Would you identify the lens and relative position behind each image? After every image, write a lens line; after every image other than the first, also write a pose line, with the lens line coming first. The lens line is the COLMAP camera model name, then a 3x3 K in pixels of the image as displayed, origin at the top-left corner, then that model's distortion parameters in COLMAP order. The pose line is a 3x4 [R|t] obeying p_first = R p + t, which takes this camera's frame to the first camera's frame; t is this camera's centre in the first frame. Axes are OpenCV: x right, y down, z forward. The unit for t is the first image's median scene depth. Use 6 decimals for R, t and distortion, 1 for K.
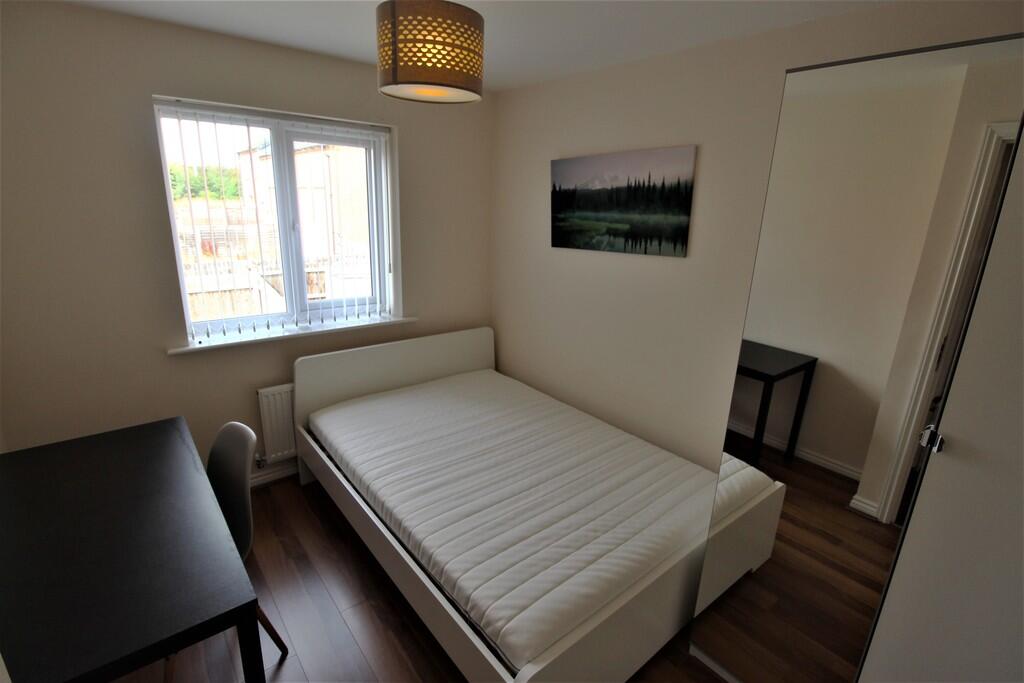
lens RADIAL K [[483.7, 0, 516.1], [0, 483.7, 345.7], [0, 0, 1]] dist [-0.000106, -0.000253]
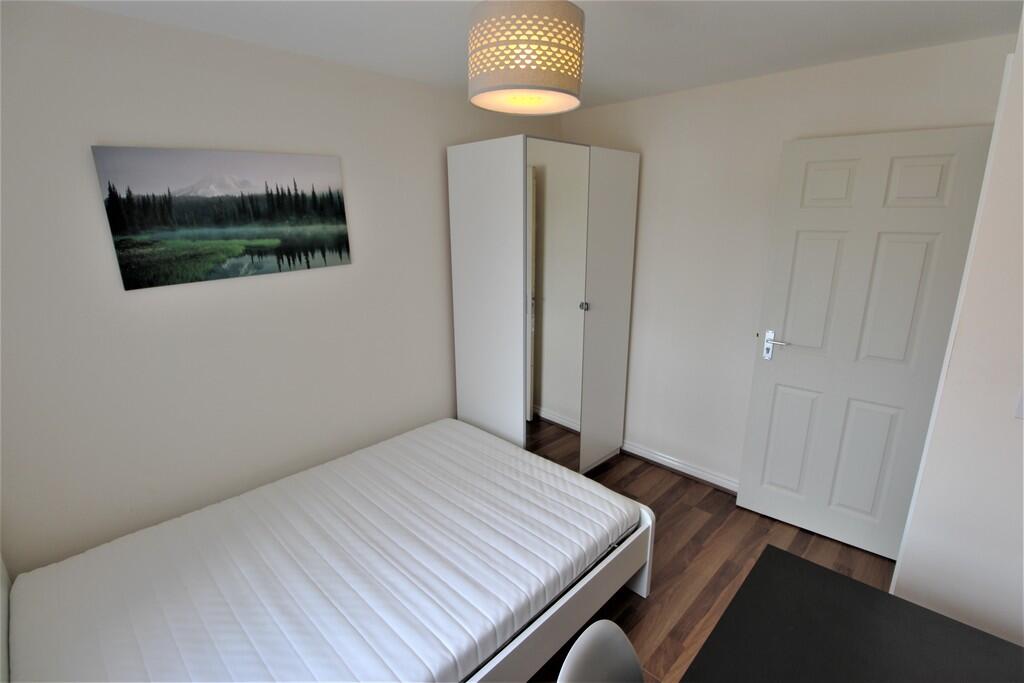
lens RADIAL K [[483.7, 0, 515.0], [0, 483.7, 340.4], [0, 0, 1]] dist [-0.000106, -0.000253]
pose [[-0.107413, -0.284645, 0.952596, -0.670957], [0.282302, 0.909971, 0.303740, -0.227864], [-0.953293, 0.301546, -0.017387, 0.667658]]
